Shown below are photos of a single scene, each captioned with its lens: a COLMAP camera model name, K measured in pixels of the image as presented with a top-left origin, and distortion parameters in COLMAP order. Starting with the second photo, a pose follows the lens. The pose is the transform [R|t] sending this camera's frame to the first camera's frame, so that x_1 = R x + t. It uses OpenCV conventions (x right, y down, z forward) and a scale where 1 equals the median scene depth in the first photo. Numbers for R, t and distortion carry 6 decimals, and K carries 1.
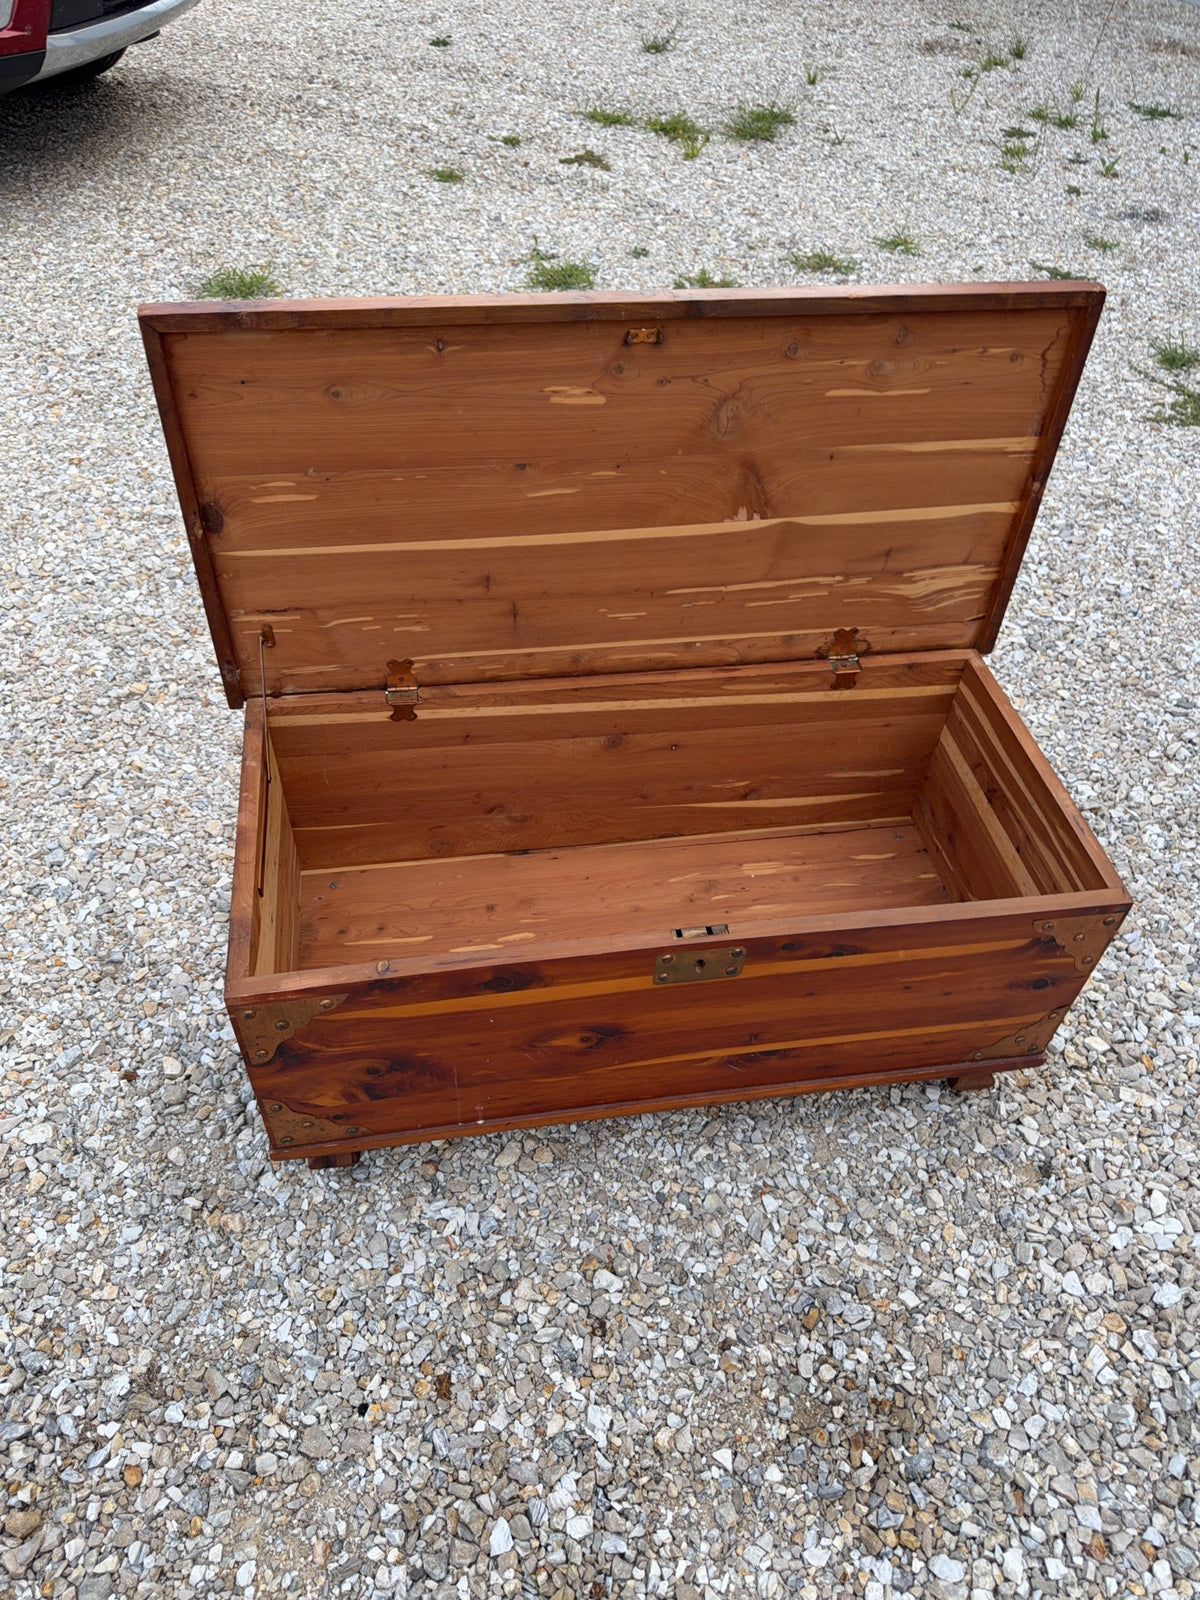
lens RADIAL K [[1155.0, 0, 596.5], [0, 1155.0, 796.7], [0, 0, 1]] dist [0.012580, -0.023540]
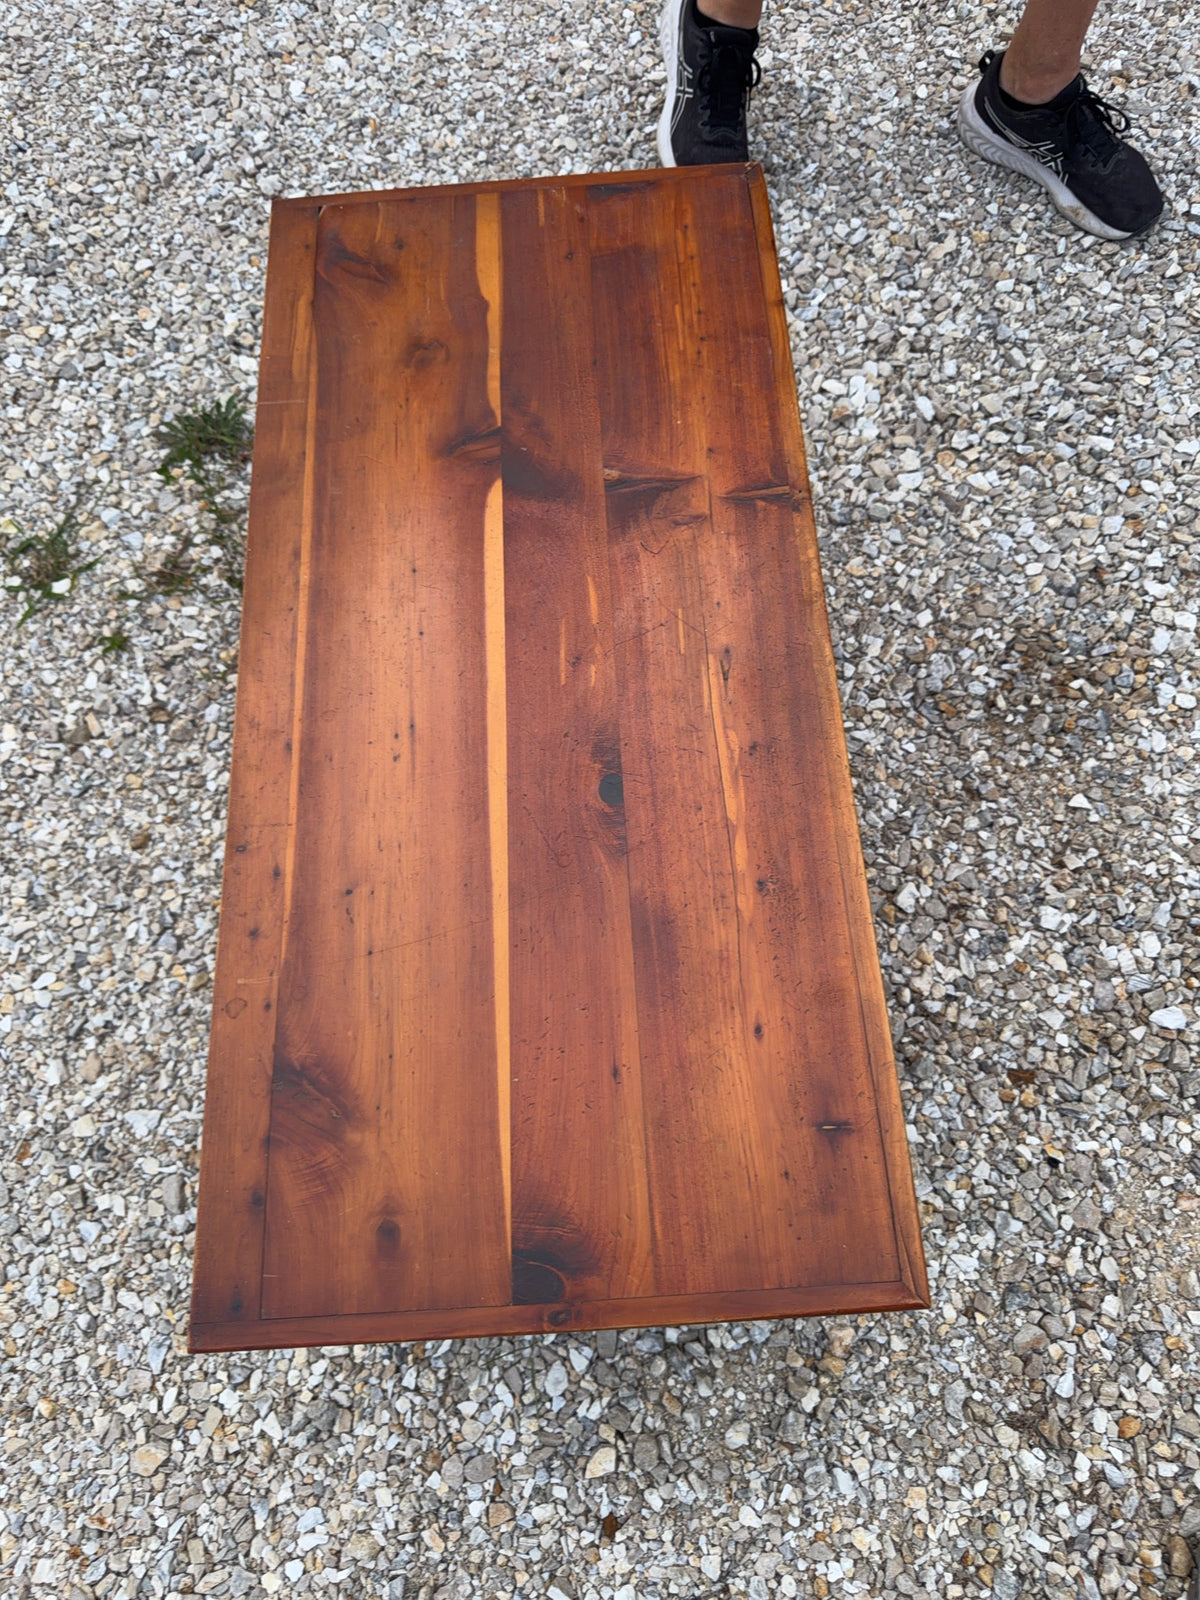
lens RADIAL K [[1167.1, 0, 600.9], [0, 1167.1, 781.8], [0, 0, 1]] dist [0.002767, -0.018130]
pose [[0.103568, -0.938508, 0.329358, -0.229067], [0.745791, 0.292371, 0.598595, -0.346504], [-0.658081, 0.183637, 0.730211, 0.436382]]
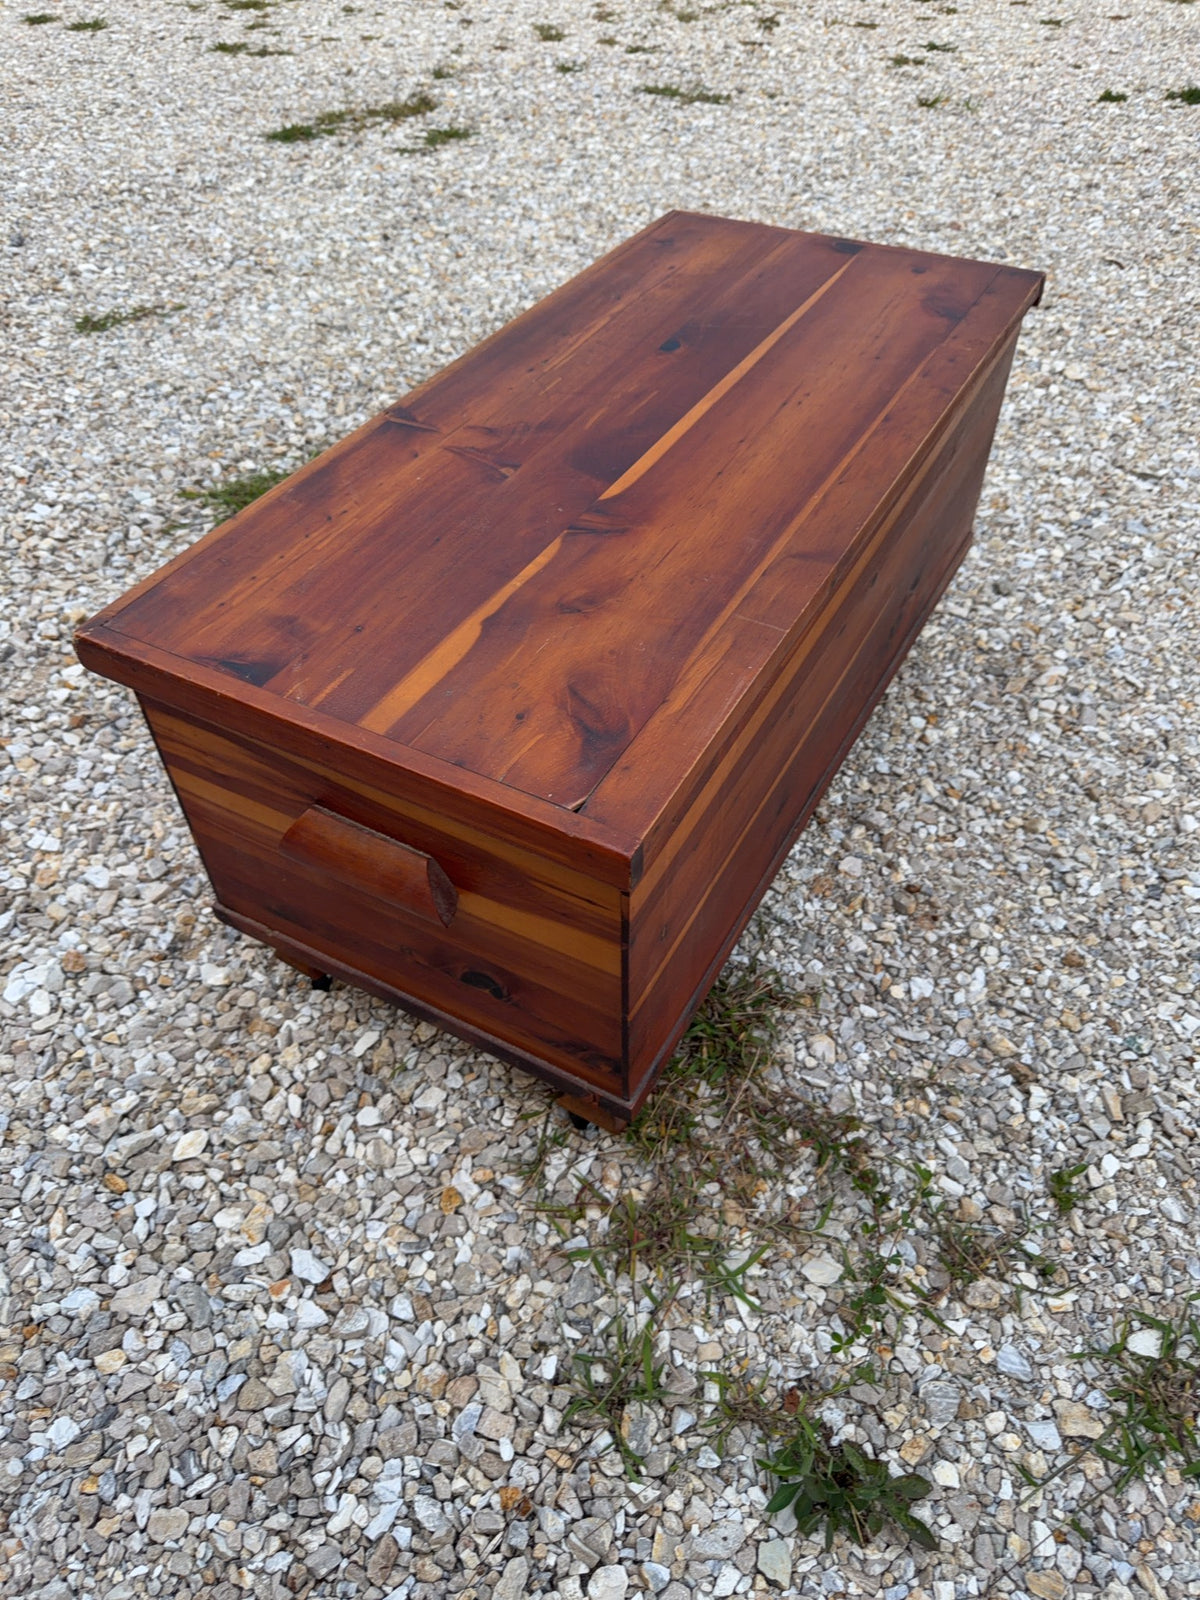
lens RADIAL K [[1155.0, 0, 588.3], [0, 1155.0, 796.4], [0, 0, 1]] dist [0.012580, -0.023540]
pose [[-0.623302, 0.528929, -0.575959, 0.645657], [-0.566797, 0.201845, 0.798749, -0.534757], [0.538736, 0.824314, 0.173984, 0.966536]]
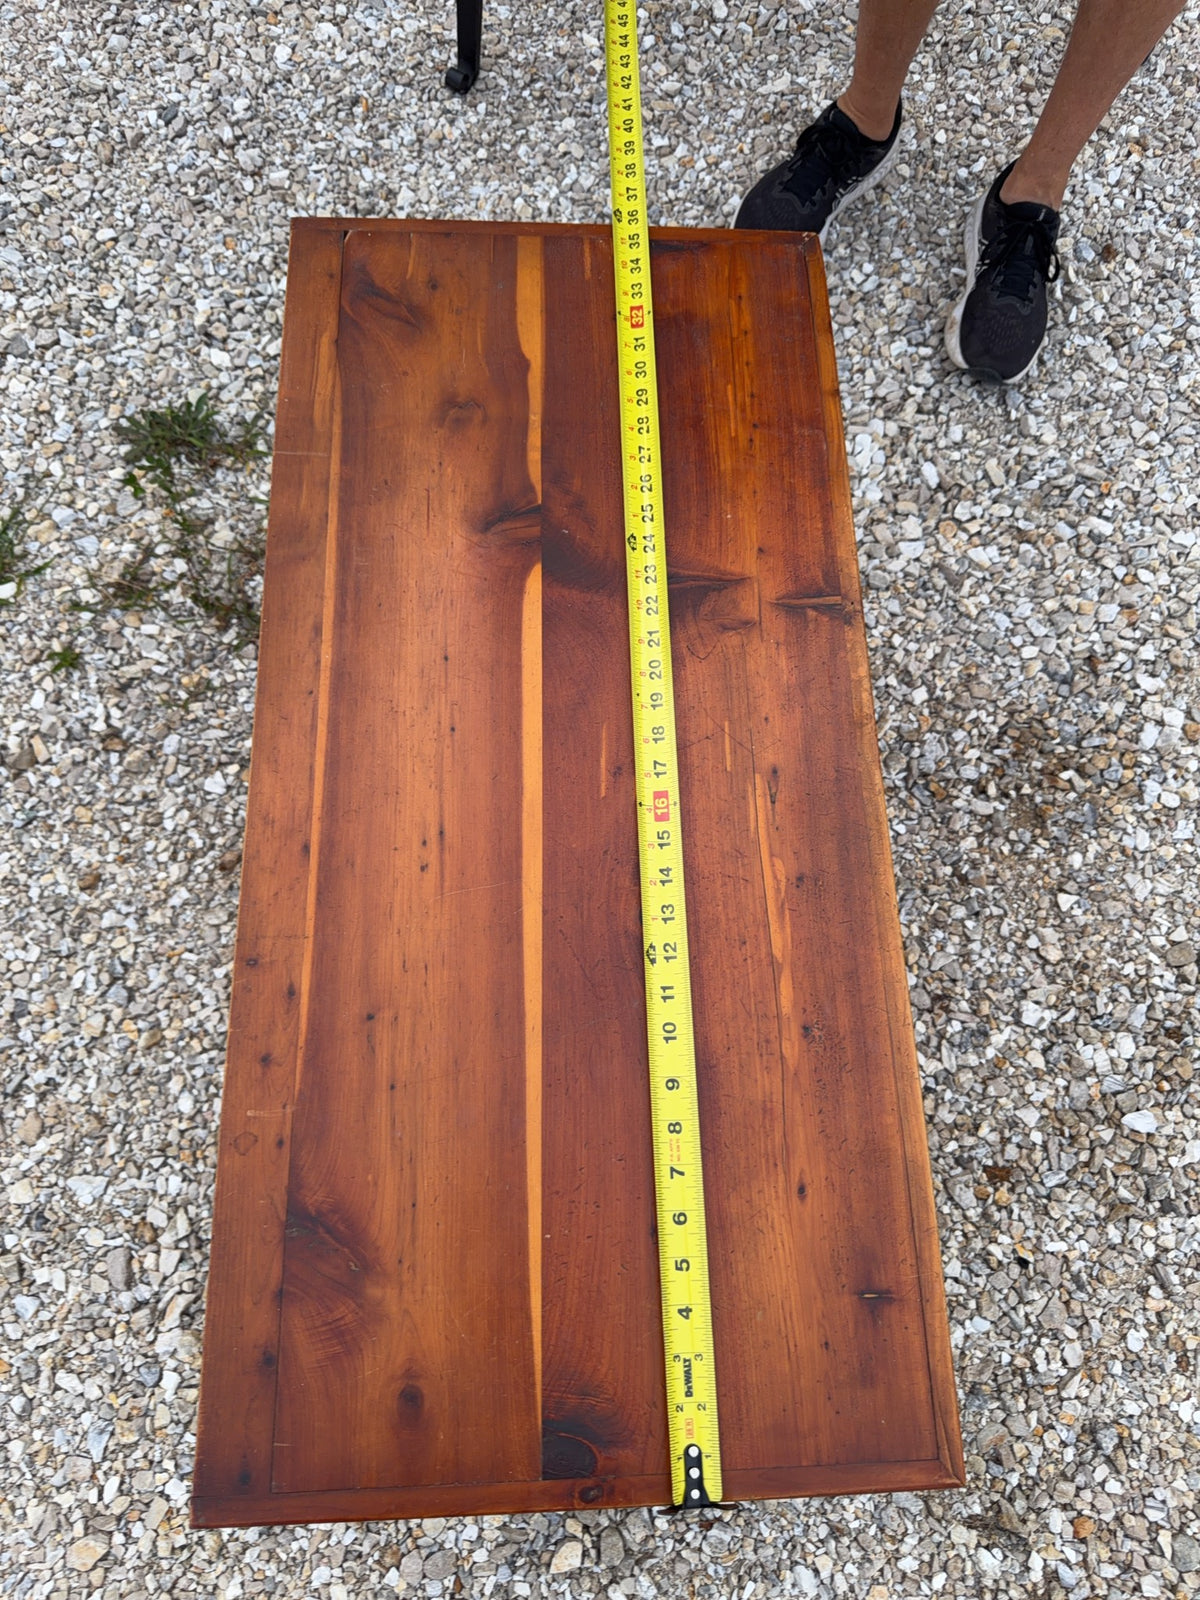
lens RADIAL K [[1167.1, 0, 599.6], [0, 1167.1, 796.2], [0, 0, 1]] dist [0.002767, -0.018130]
pose [[0.132688, -0.944952, 0.299097, -0.151325], [0.668634, 0.308097, 0.676760, -0.404043], [-0.731657, 0.110189, 0.672708, 0.502171]]
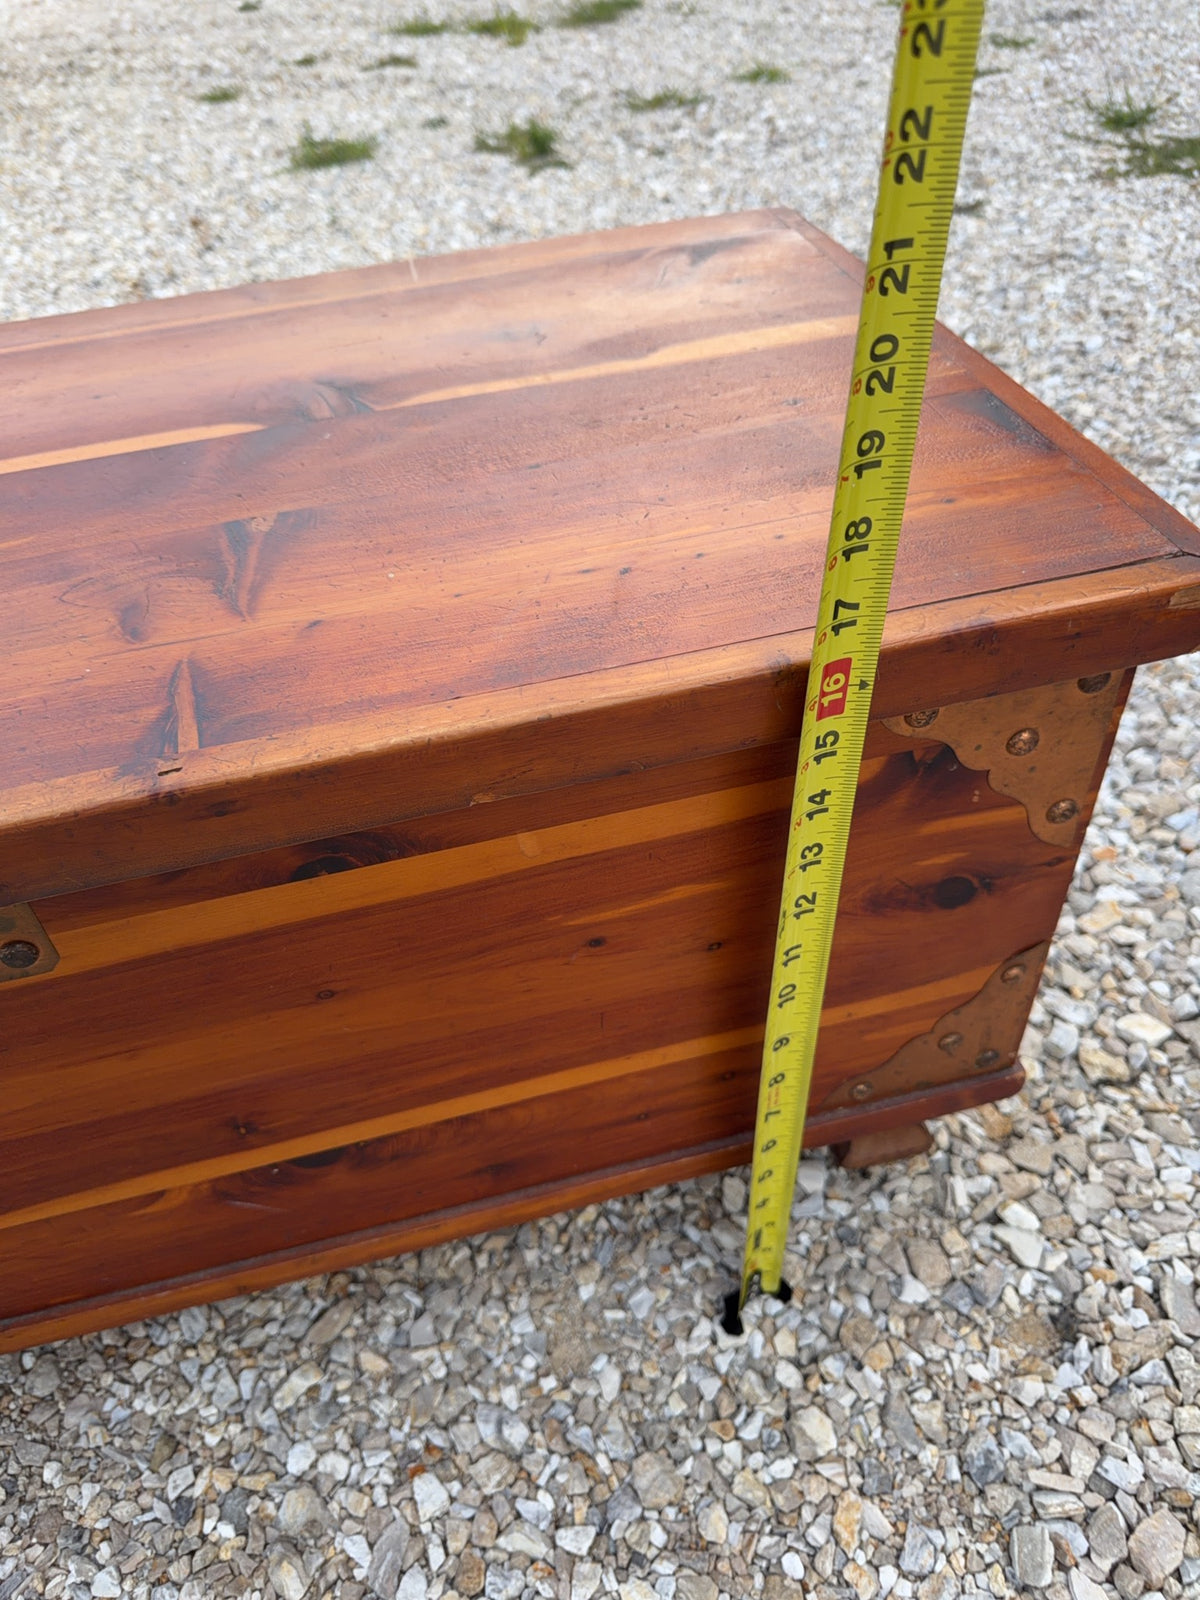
lens RADIAL K [[1167.1, 0, 596.7], [0, 1167.1, 797.9], [0, 0, 1]] dist [0.002767, -0.018130]
pose [[0.990011, -0.138732, -0.025131, 0.261083], [0.137265, 0.989122, -0.052881, 0.127128], [0.032194, 0.048903, 0.998285, 0.563034]]
